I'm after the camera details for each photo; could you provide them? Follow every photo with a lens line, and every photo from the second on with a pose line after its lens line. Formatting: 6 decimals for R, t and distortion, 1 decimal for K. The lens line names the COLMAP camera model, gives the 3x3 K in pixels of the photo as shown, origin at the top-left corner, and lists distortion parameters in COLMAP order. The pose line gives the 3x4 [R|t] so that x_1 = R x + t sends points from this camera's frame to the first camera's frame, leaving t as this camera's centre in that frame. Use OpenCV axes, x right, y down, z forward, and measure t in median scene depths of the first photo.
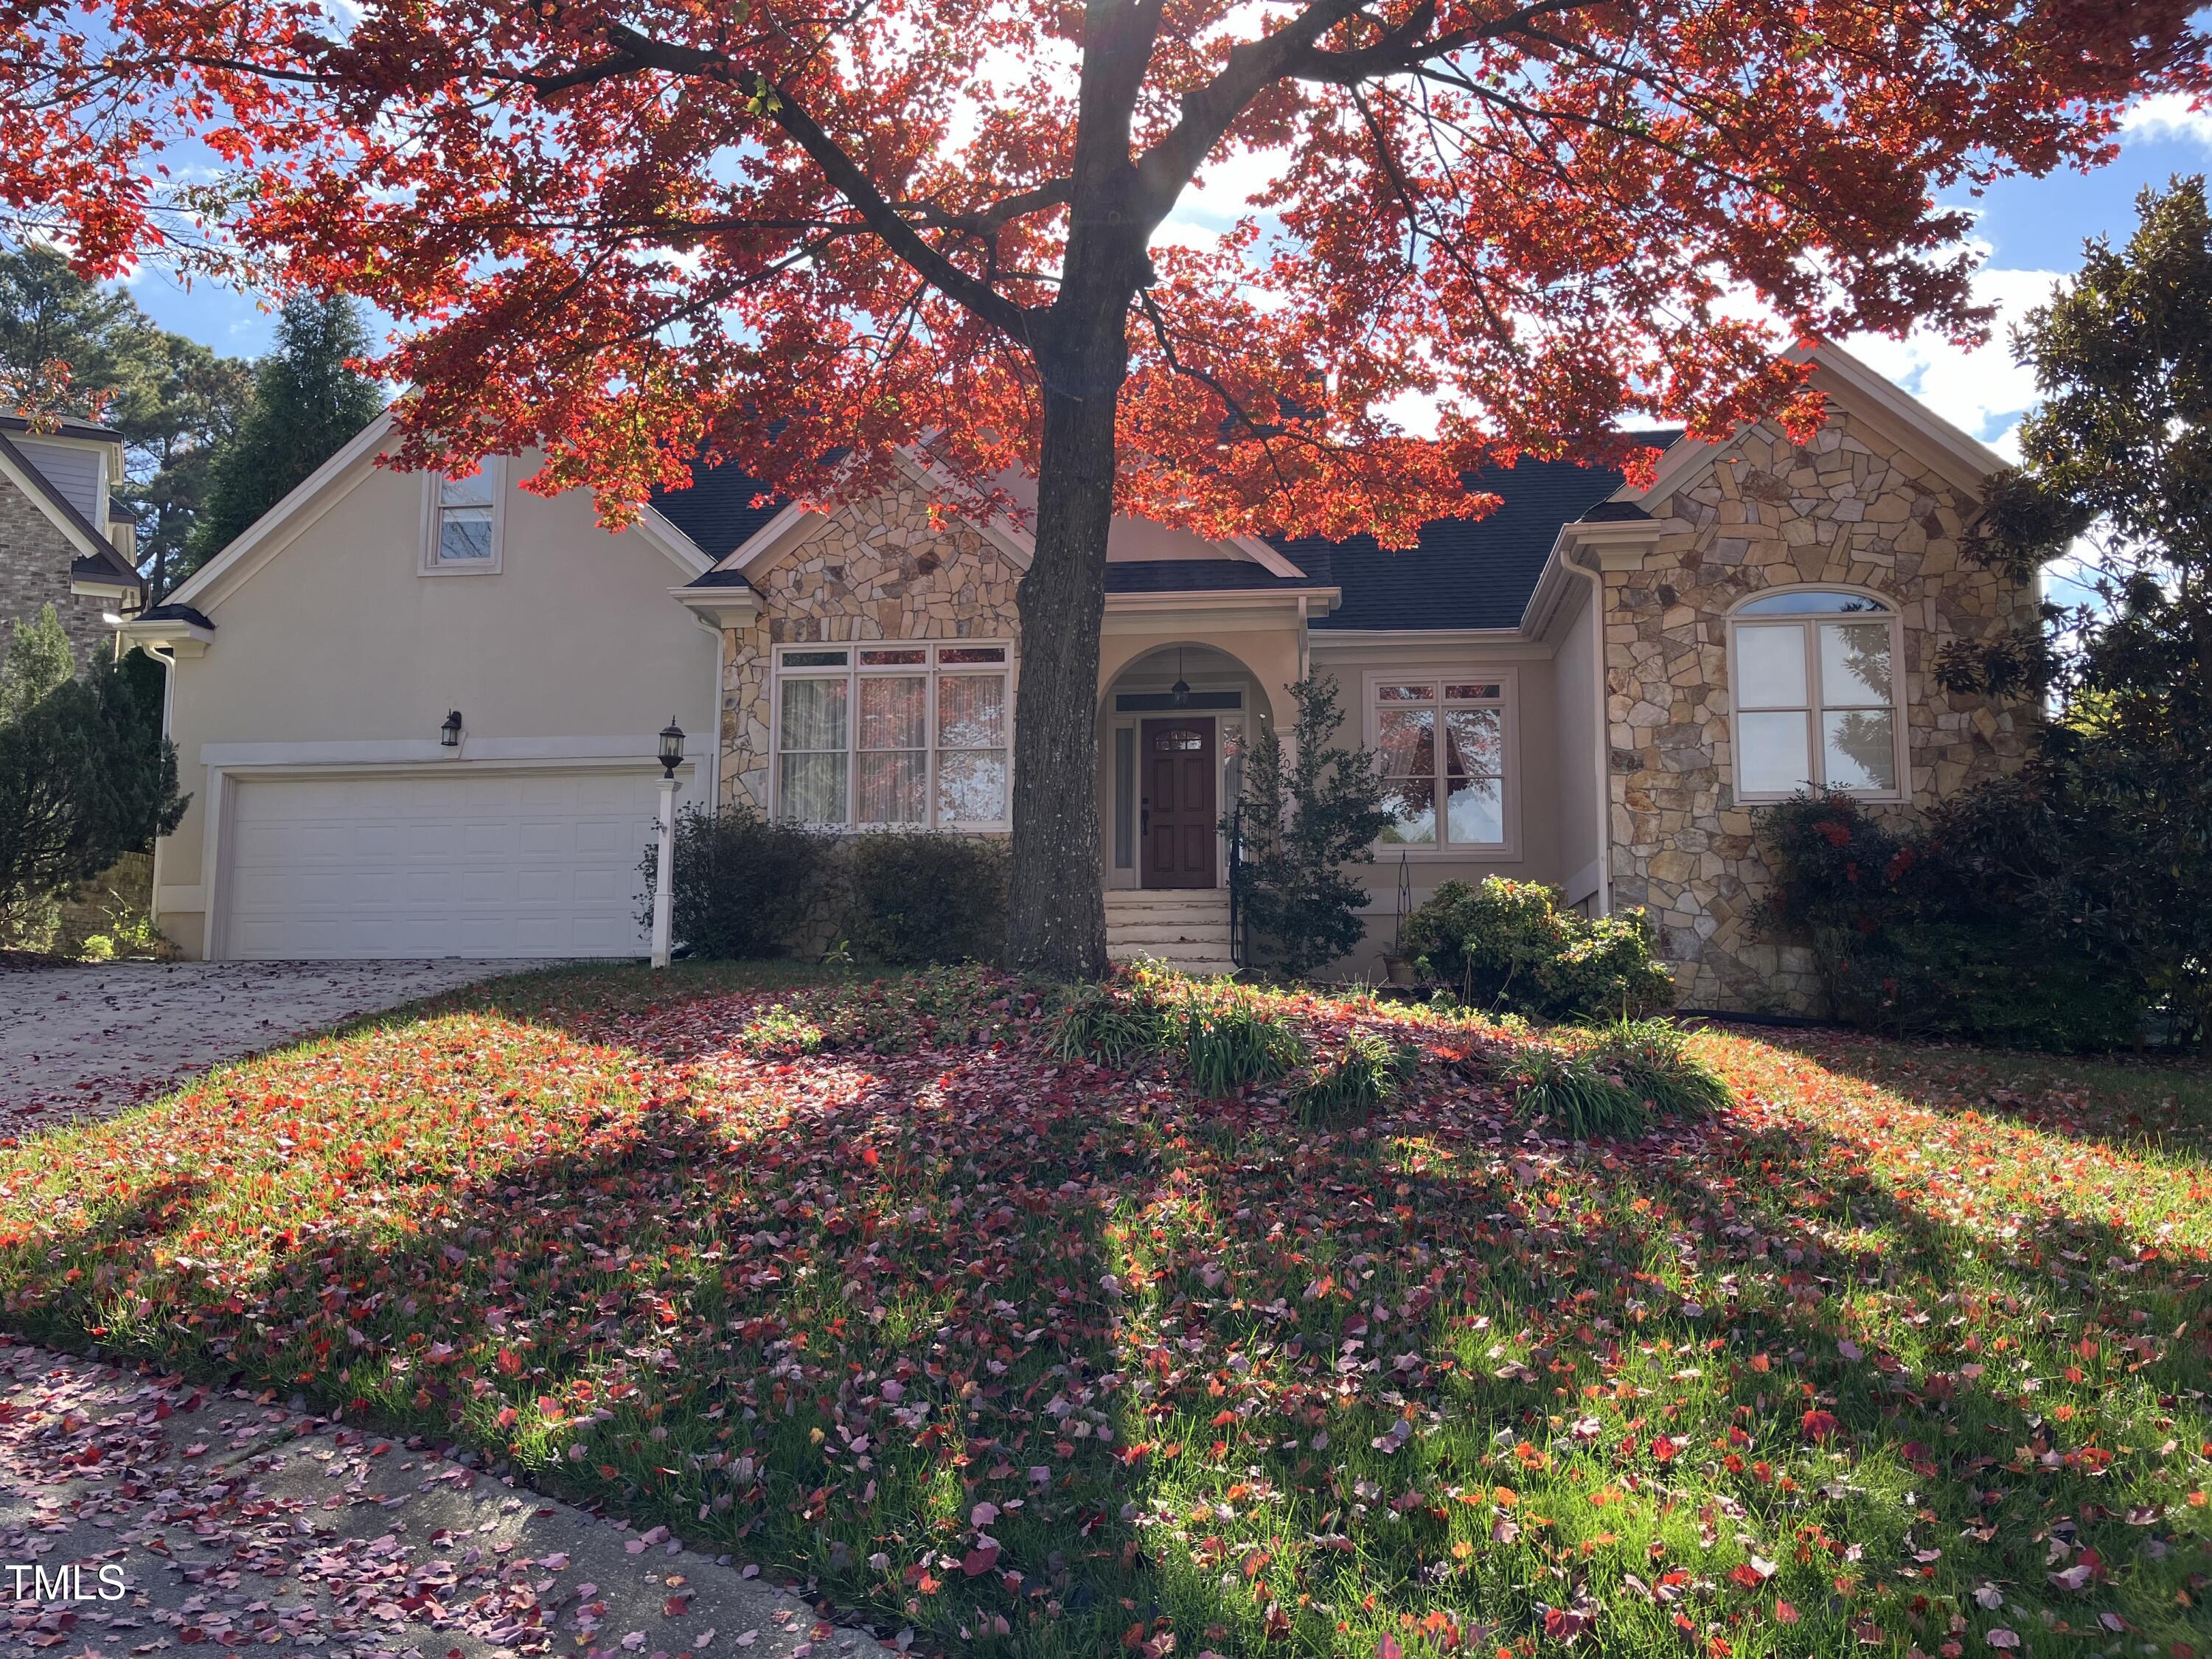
lens RADIAL K [[1782.1, 0, 1106.0], [0, 1782.1, 829.5], [0, 0, 1]] dist [0.004932, -0.000984]
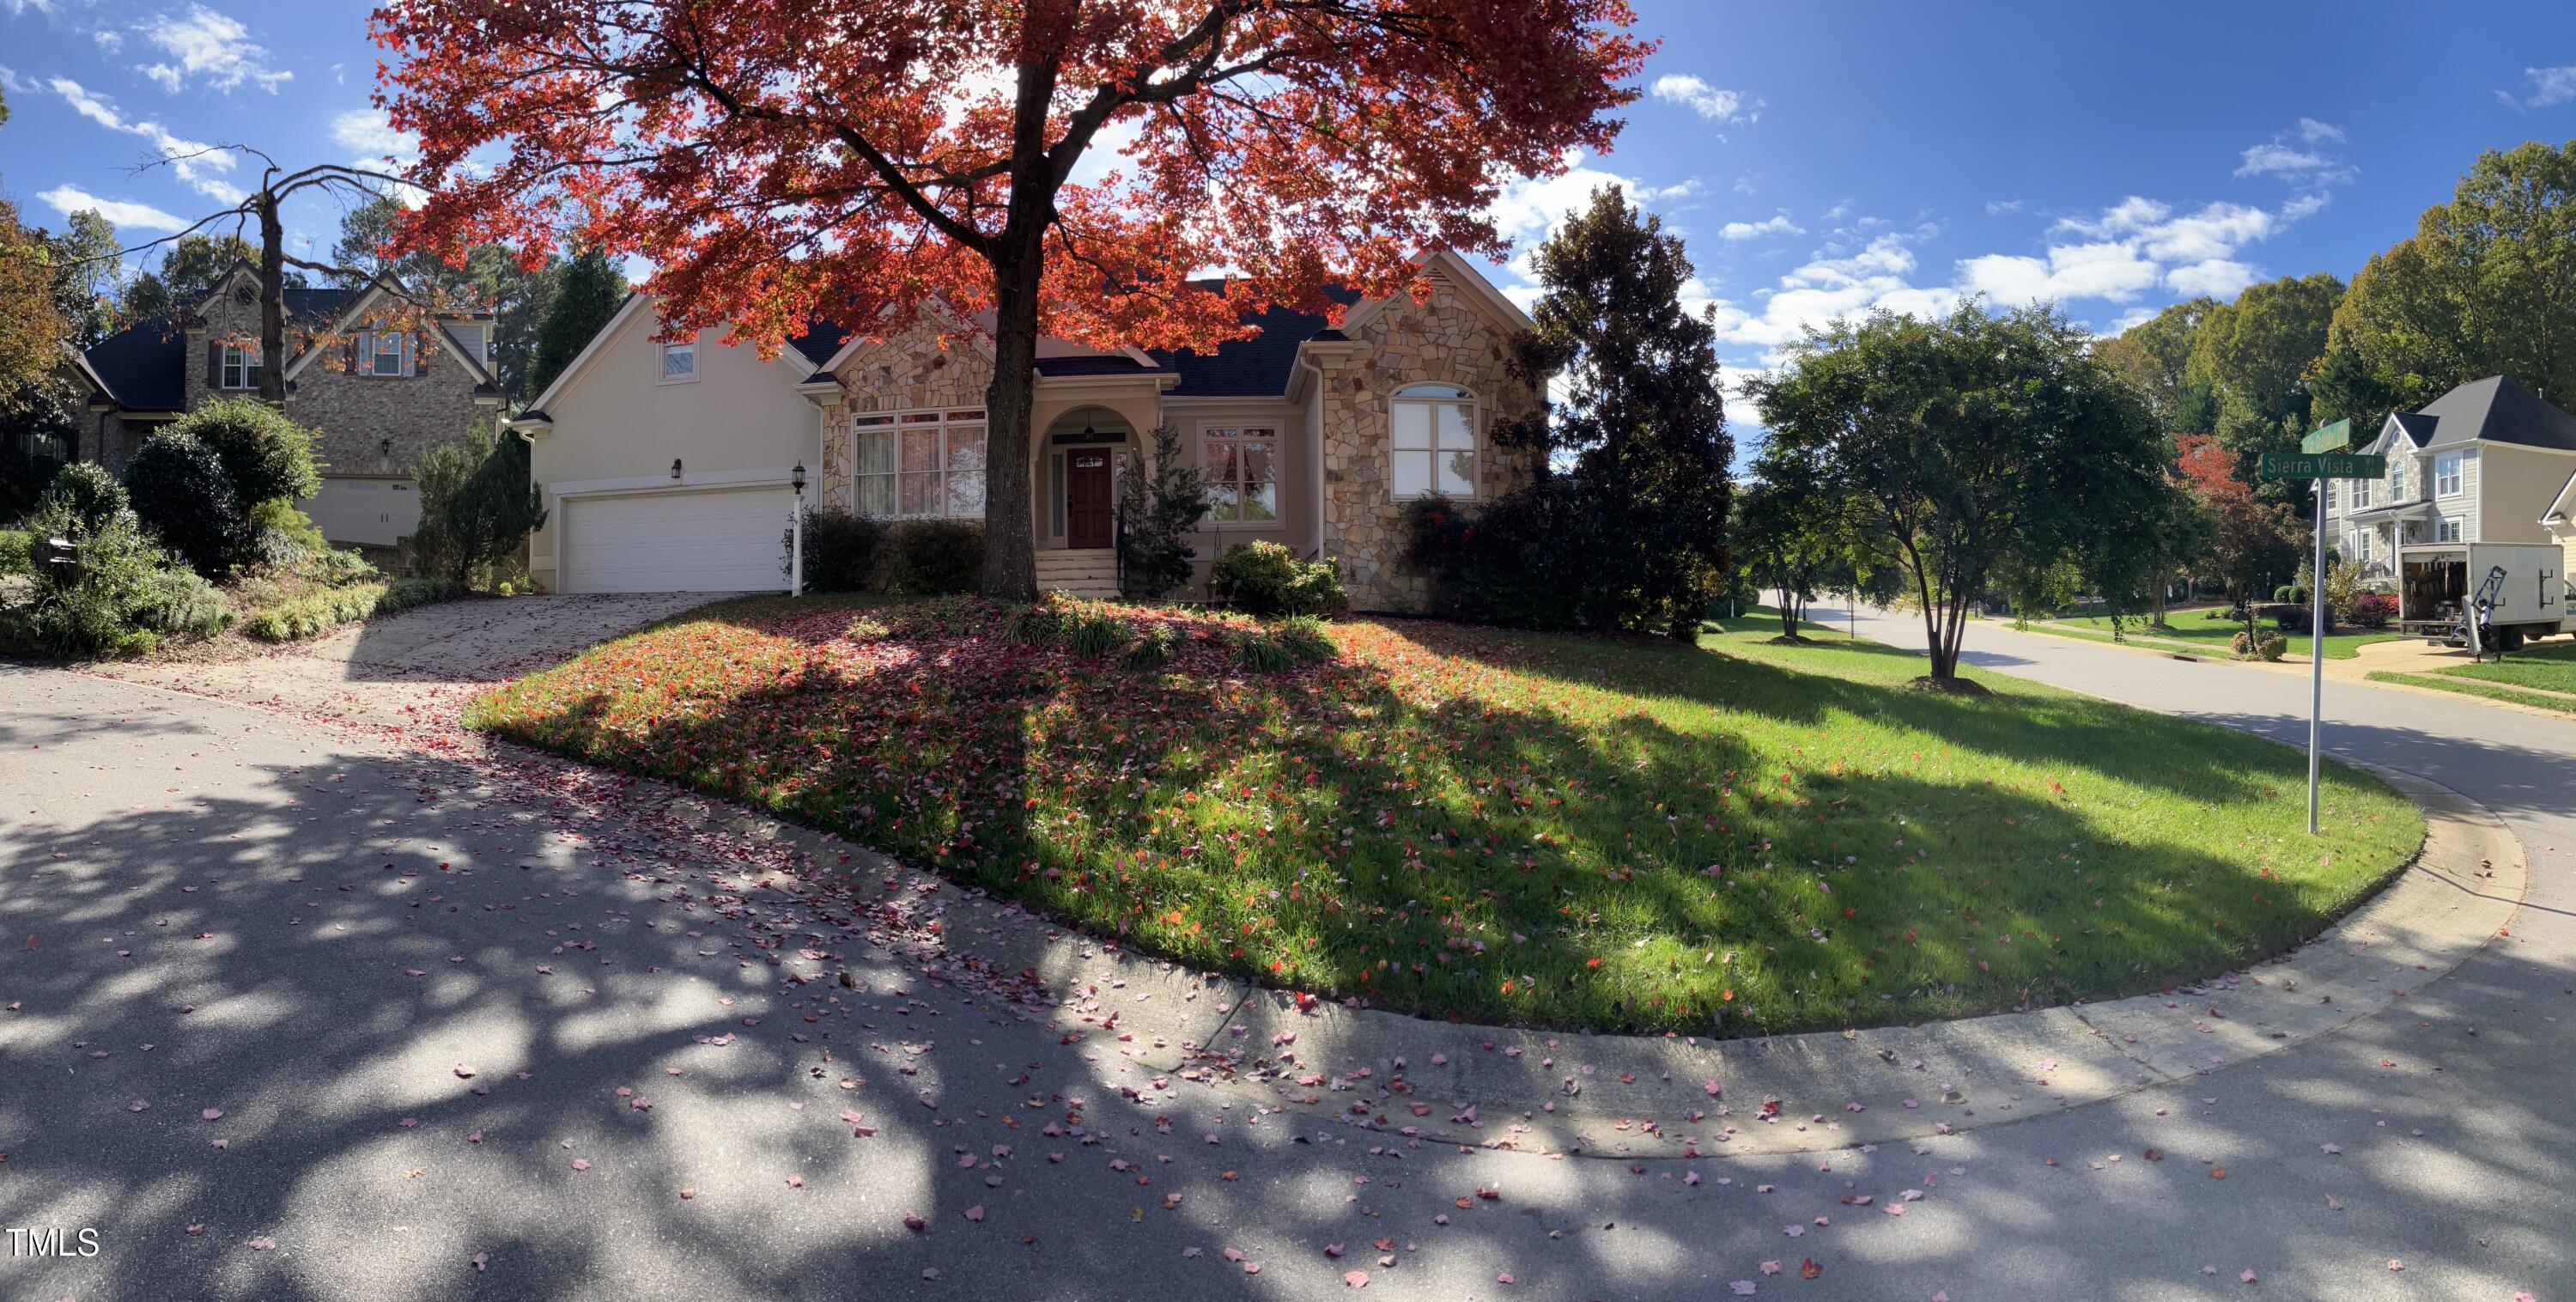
lens RADIAL K [[2006.9, 0, 1288.0], [0, 2006.9, 651.0], [0, 0, 1]] dist [0.001958, 0.000343]
pose [[0.998136, -0.008161, 0.060479, 0.133548], [0.000968, 0.993011, 0.118015, -0.112706], [-0.061020, -0.117736, 0.991168, -1.115488]]
